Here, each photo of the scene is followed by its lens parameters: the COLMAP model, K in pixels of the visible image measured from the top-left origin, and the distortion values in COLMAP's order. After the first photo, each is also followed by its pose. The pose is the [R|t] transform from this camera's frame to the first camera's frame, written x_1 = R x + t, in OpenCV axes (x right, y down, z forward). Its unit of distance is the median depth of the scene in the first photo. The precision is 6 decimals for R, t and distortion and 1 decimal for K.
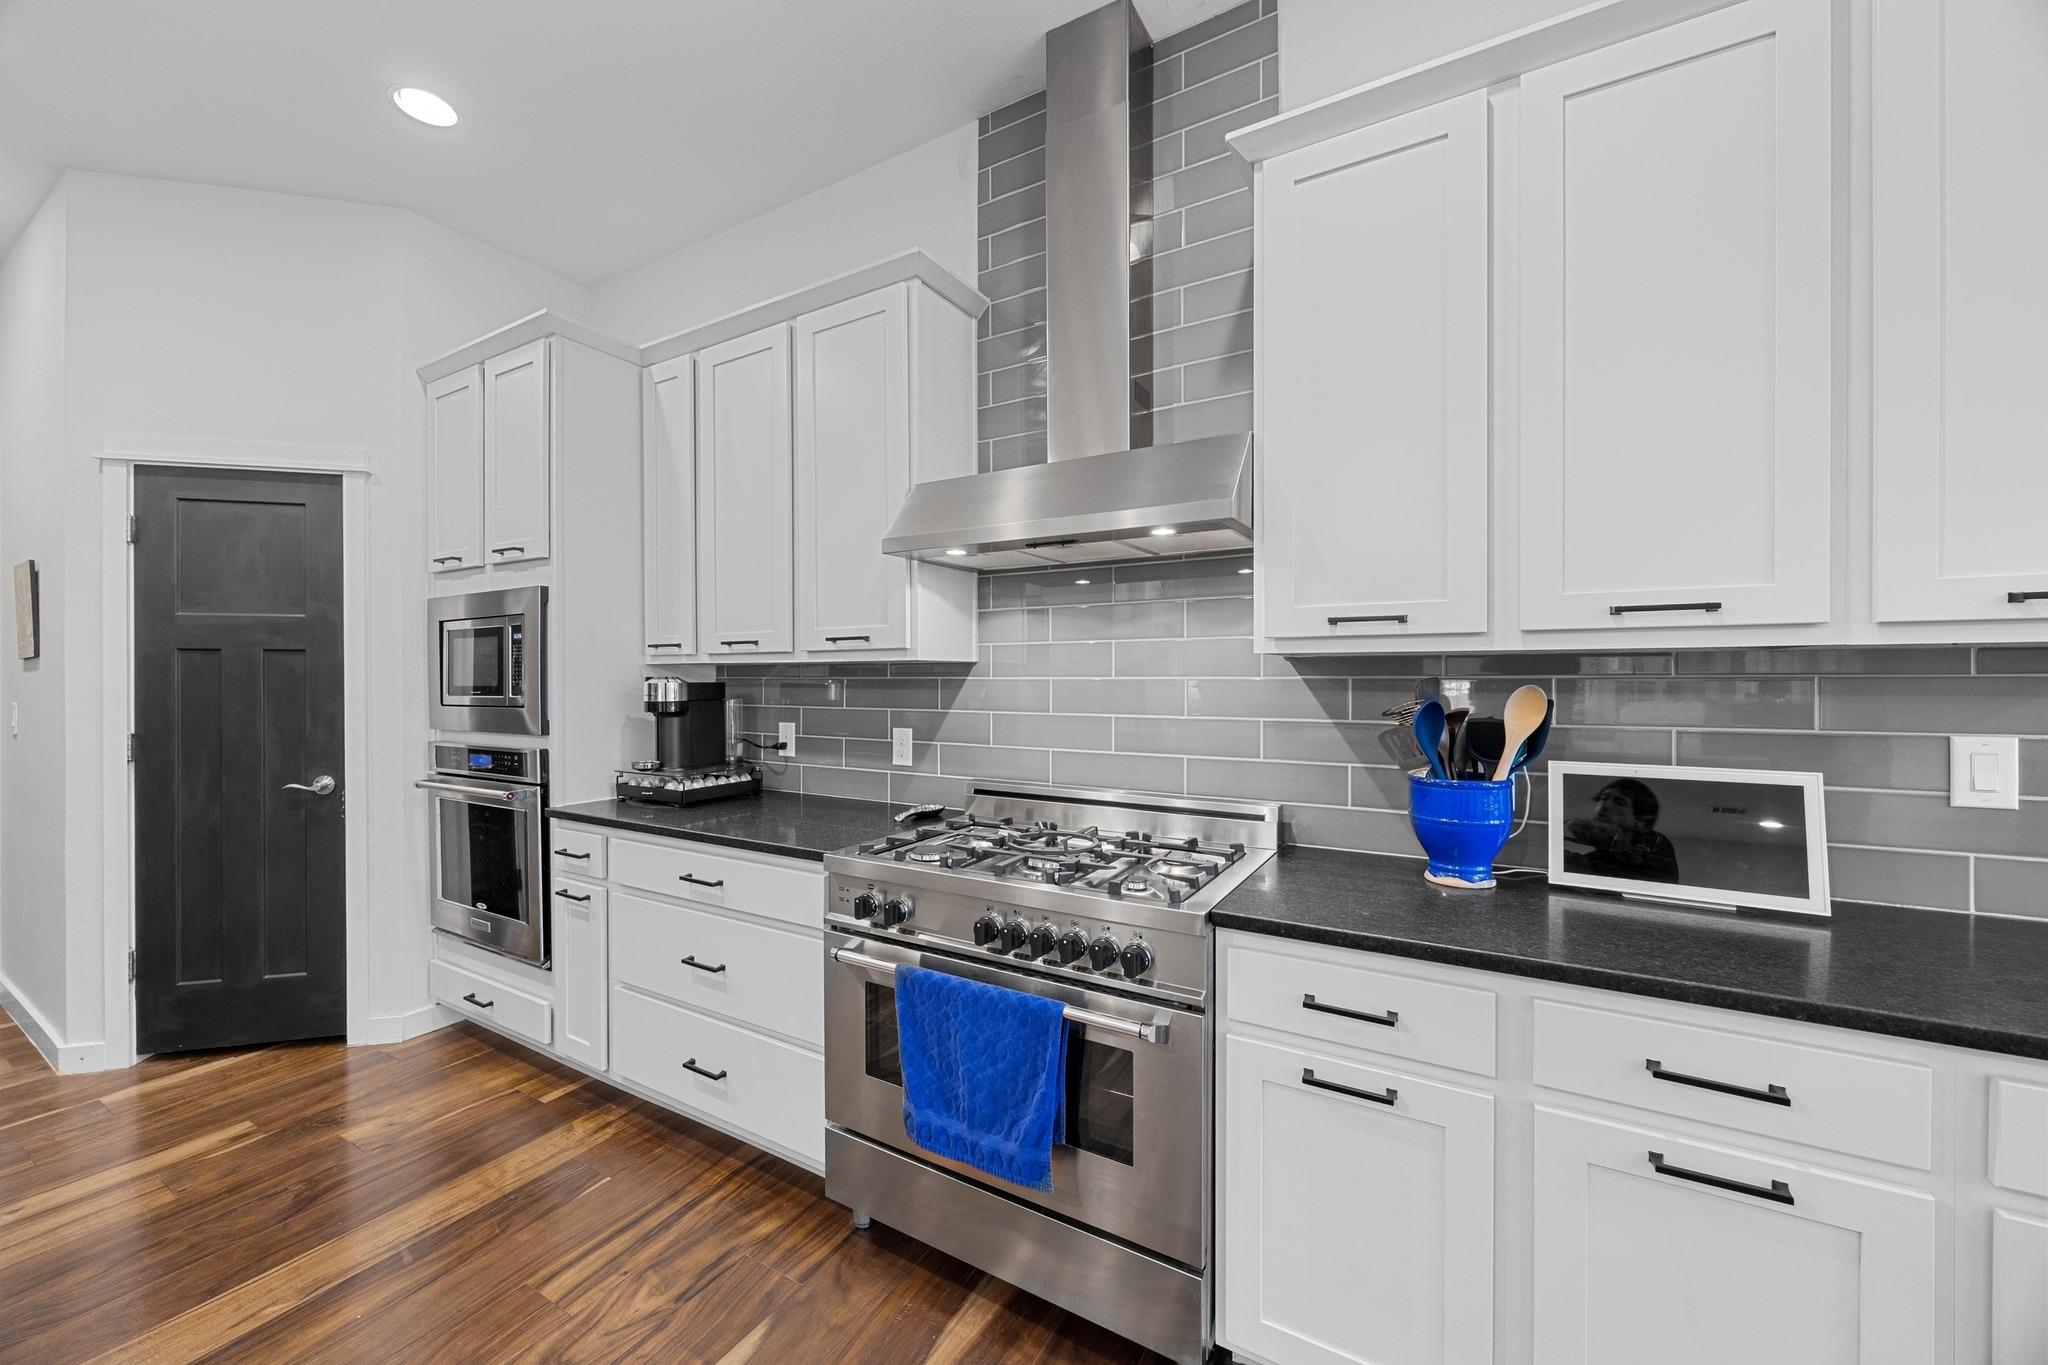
lens RADIAL K [[773.2, 0, 1014.8], [0, 773.2, 682.0], [0, 0, 1]] dist [-0.001343, 0.000340]
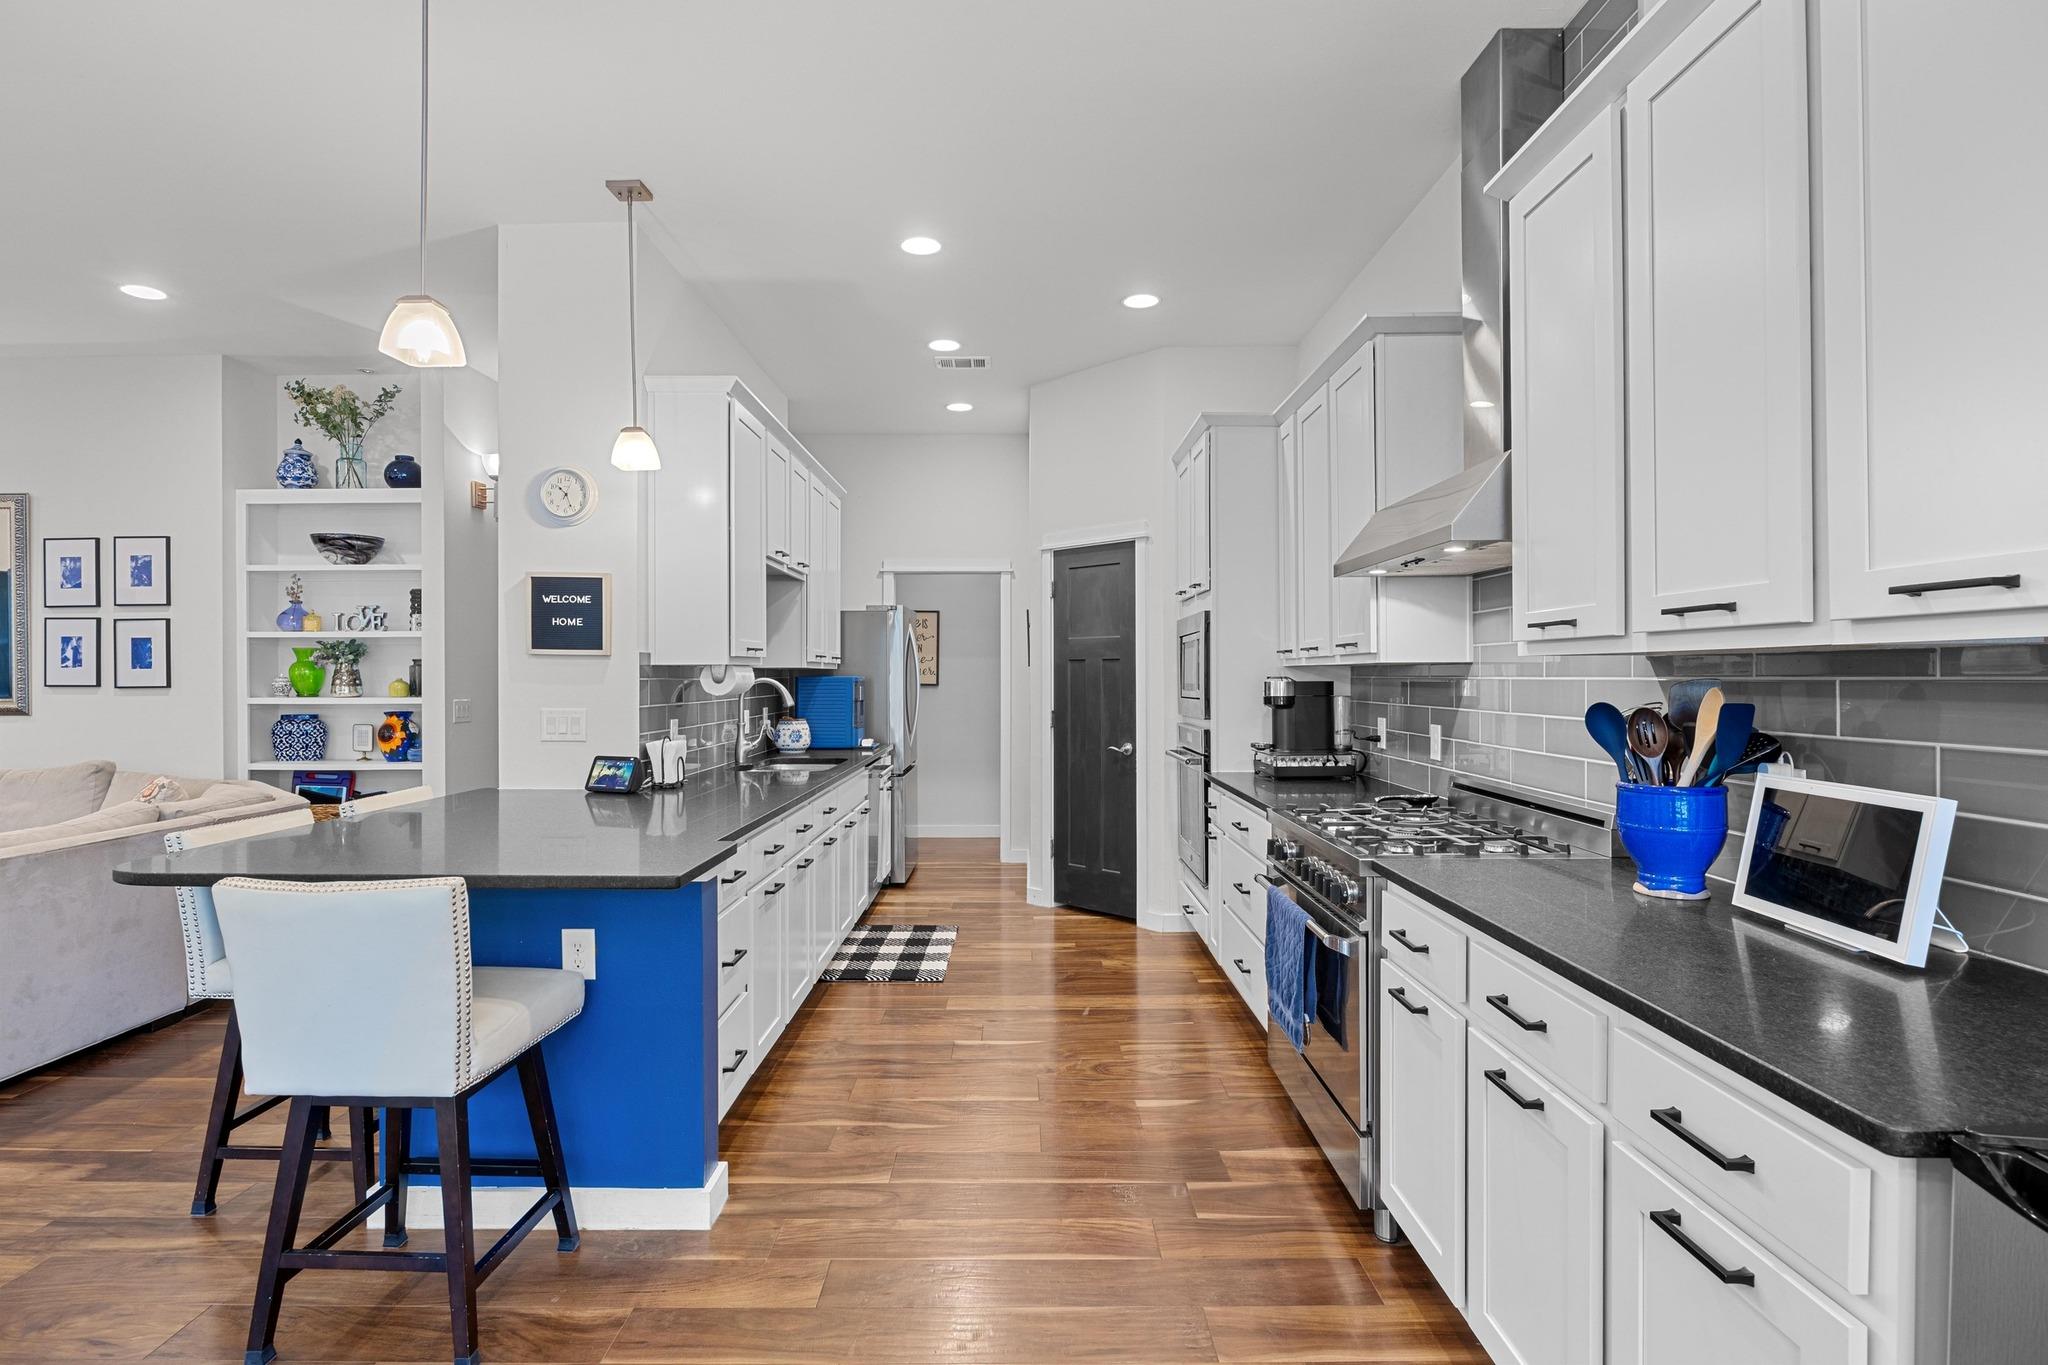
lens RADIAL K [[1032.2, 0, 1004.5], [0, 1032.2, 683.0], [0, 0, 1]] dist [-0.012072, -0.000051]
pose [[0.491190, 0.003709, -0.871044, 0.789145], [0.000523, 0.999989, 0.004553, -0.004325], [0.871052, -0.002692, 0.491183, -0.204510]]
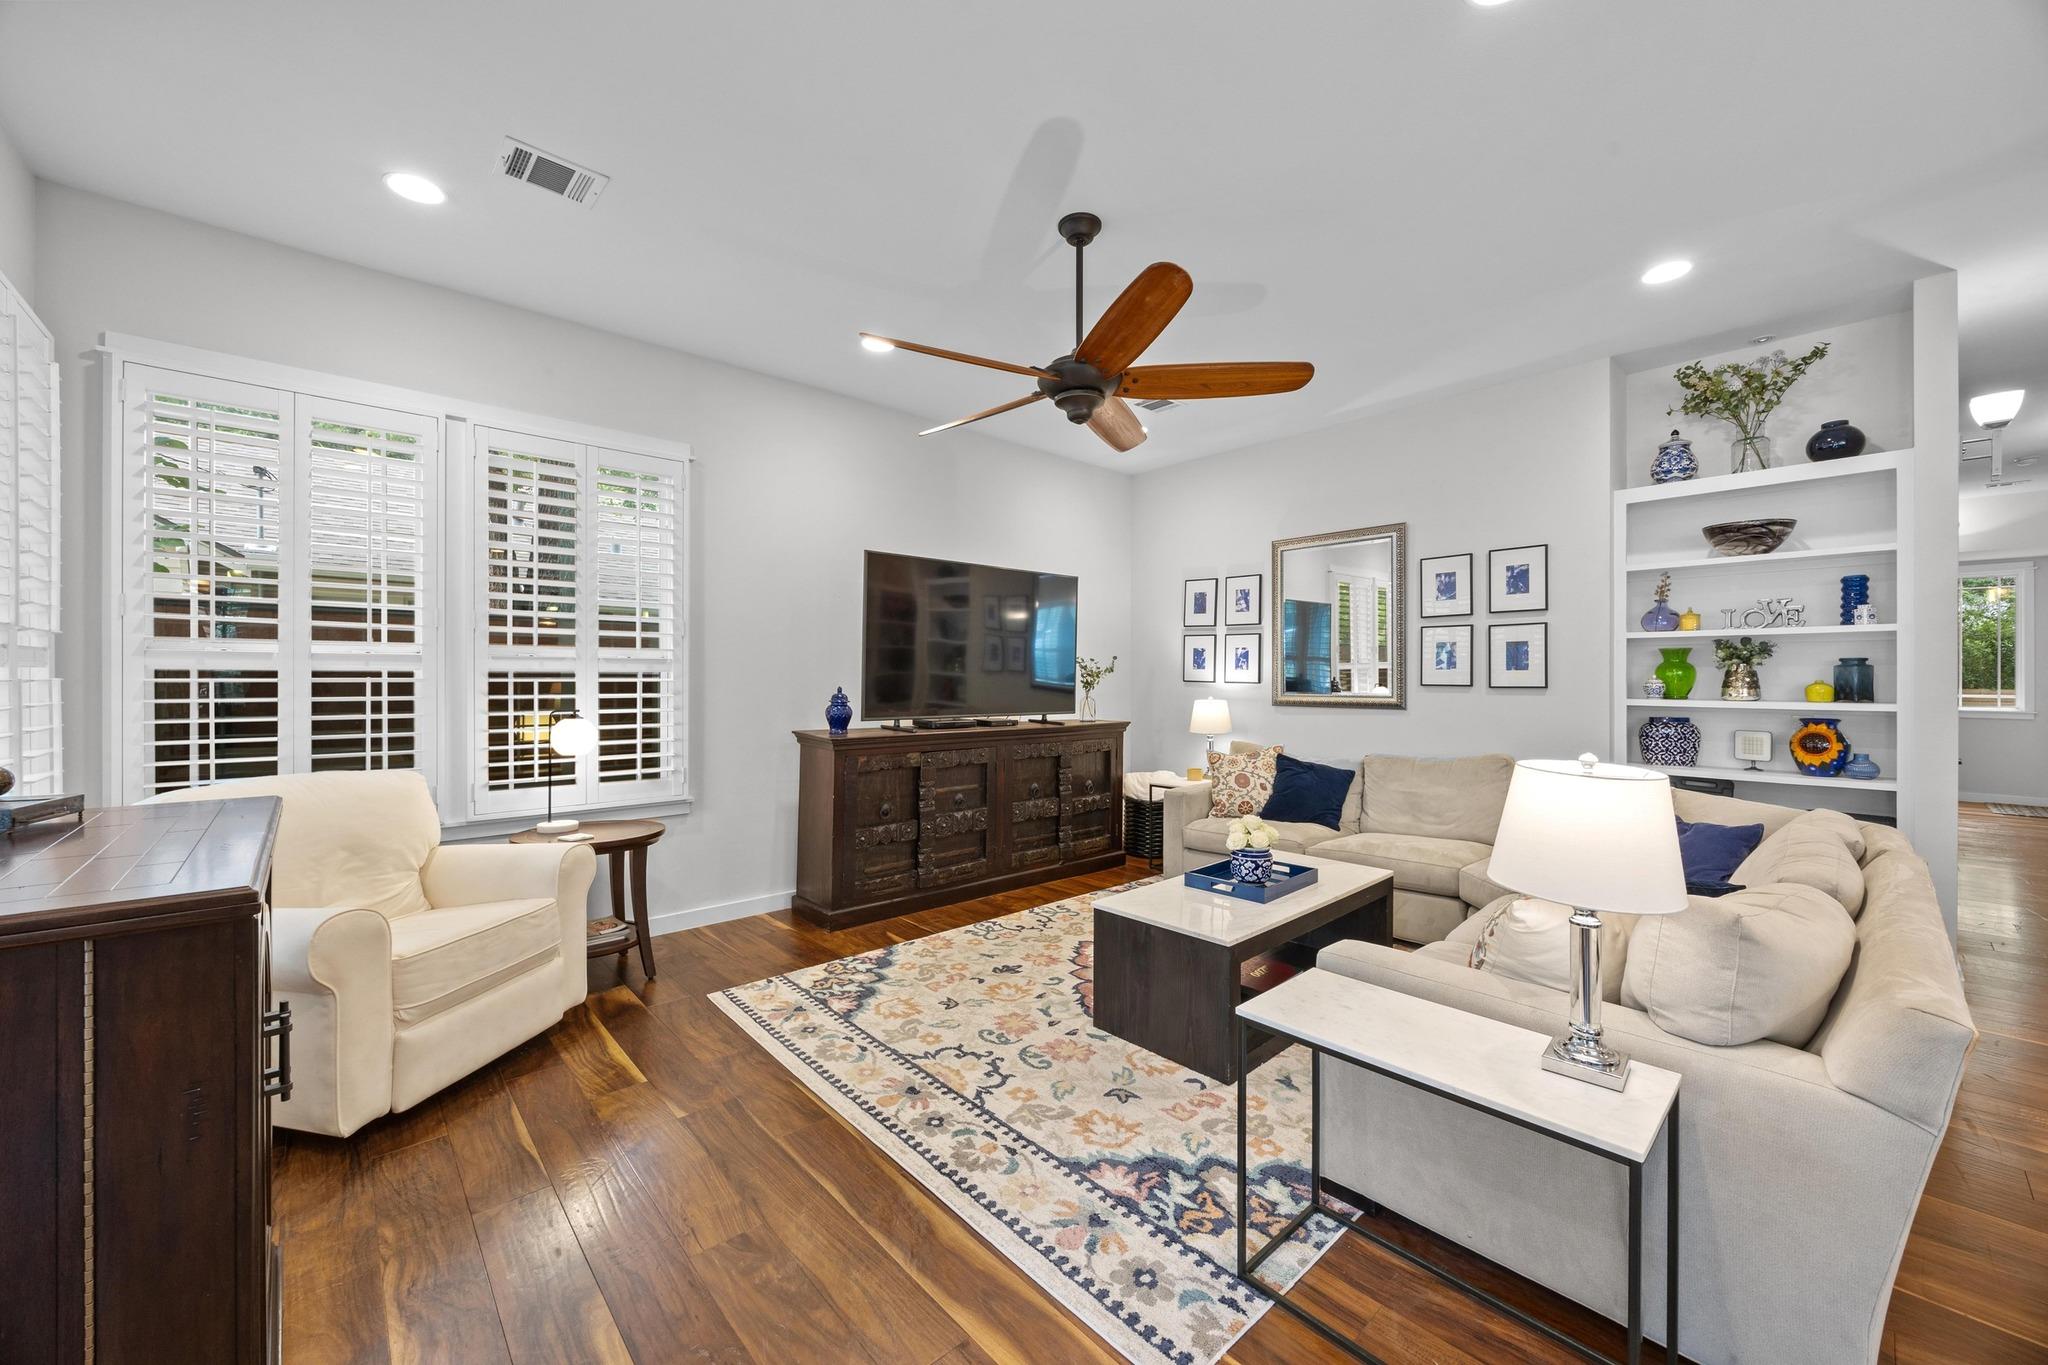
lens RADIAL K [[773.2, 0, 1040.9], [0, 773.2, 675.9], [0, 0, 1]] dist [-0.001343, 0.000340]
pose [[-0.281417, -0.002148, -0.959583, 0.003219], [-0.003056, 0.999994, -0.001343, -0.007123], [0.959581, 0.002555, -0.281422, -1.258834]]
